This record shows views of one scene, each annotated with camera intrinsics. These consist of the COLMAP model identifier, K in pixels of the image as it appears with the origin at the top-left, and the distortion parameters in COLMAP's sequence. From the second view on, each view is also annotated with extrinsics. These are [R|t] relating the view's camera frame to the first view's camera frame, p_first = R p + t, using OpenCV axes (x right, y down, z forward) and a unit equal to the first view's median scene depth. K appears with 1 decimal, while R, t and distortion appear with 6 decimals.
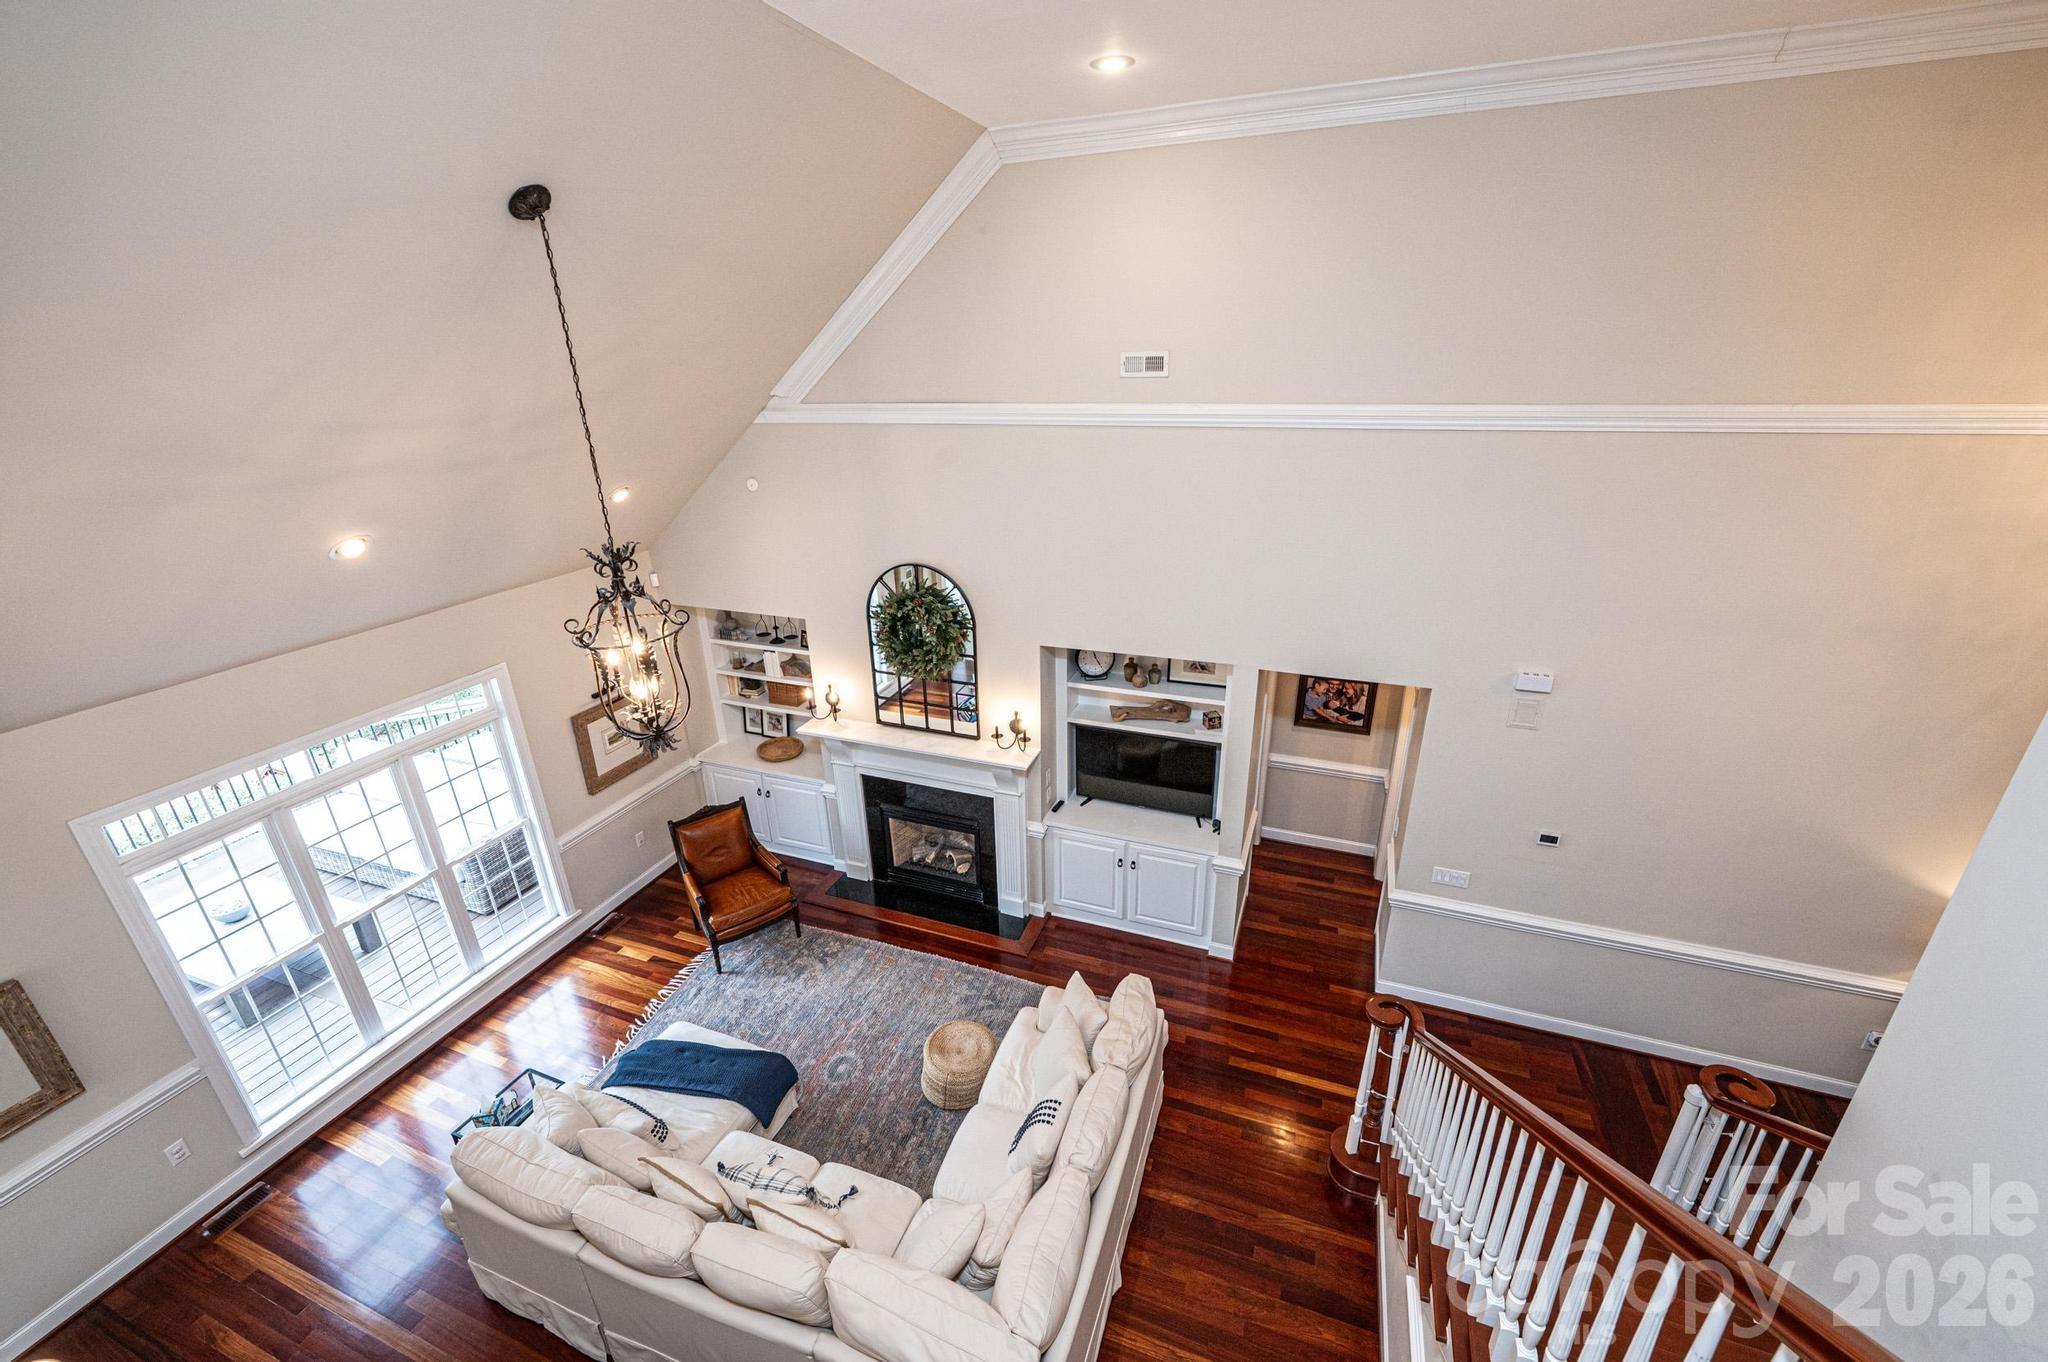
lens RADIAL K [[820.9, 0, 1024.0], [0, 820.9, 681.0], [0, 0, 1]] dist [0.001433, 0.000380]
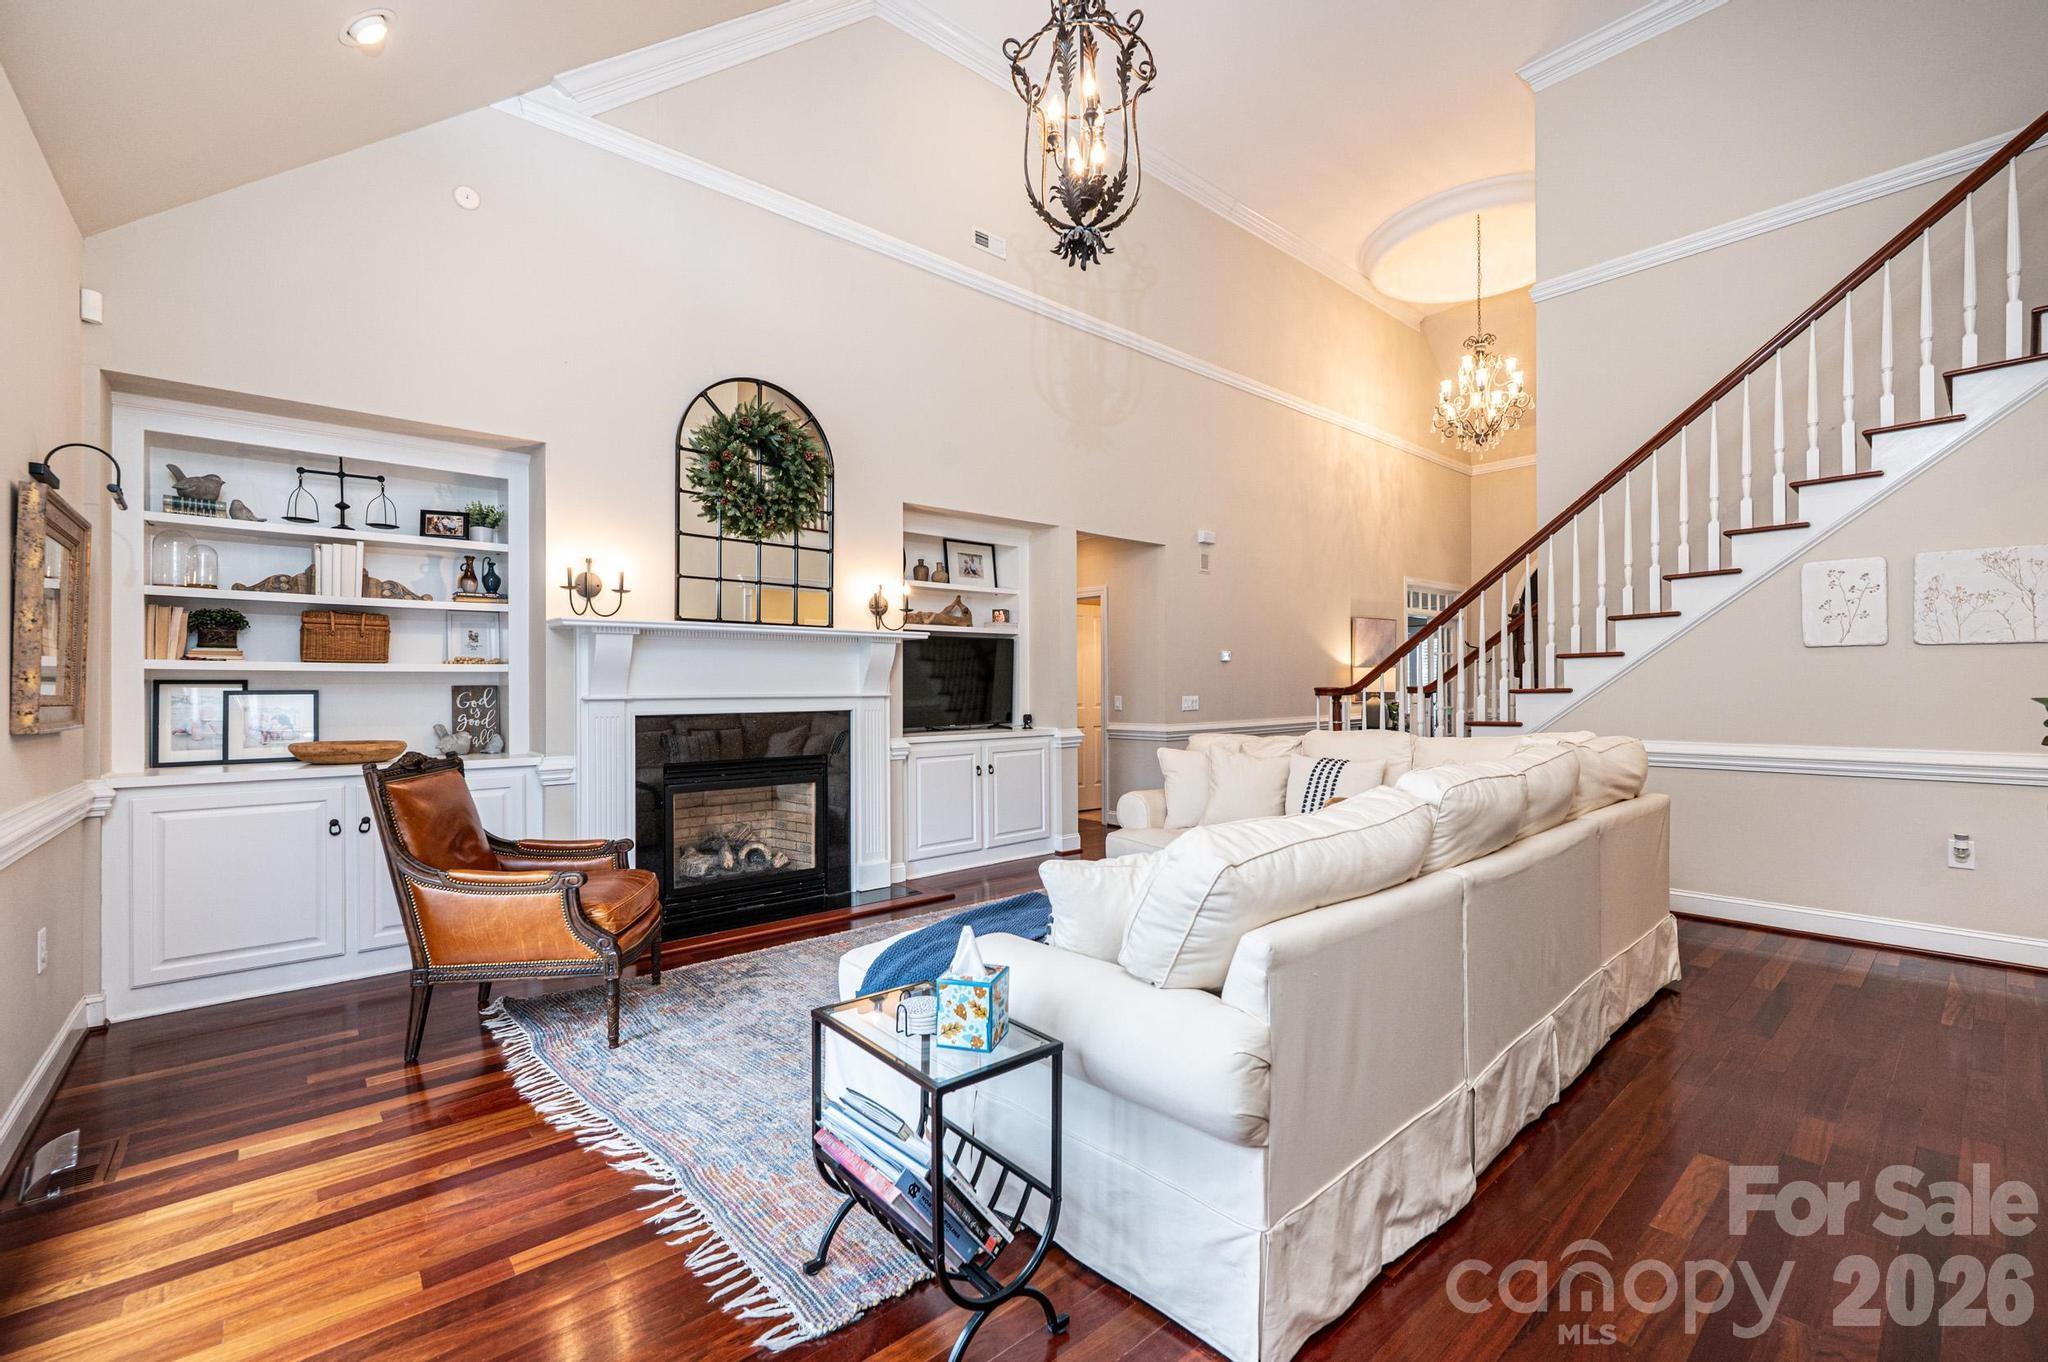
lens RADIAL K [[860.7, 0, 1024.0], [0, 860.7, 681.0], [0, 0, 1]] dist [-0.000046, -0.000131]
pose [[0.471103, 0.025667, 0.881704, -0.676741], [0.329283, 0.922199, -0.202785, 0.337963], [-0.818312, 0.385863, 0.425999, 0.537997]]
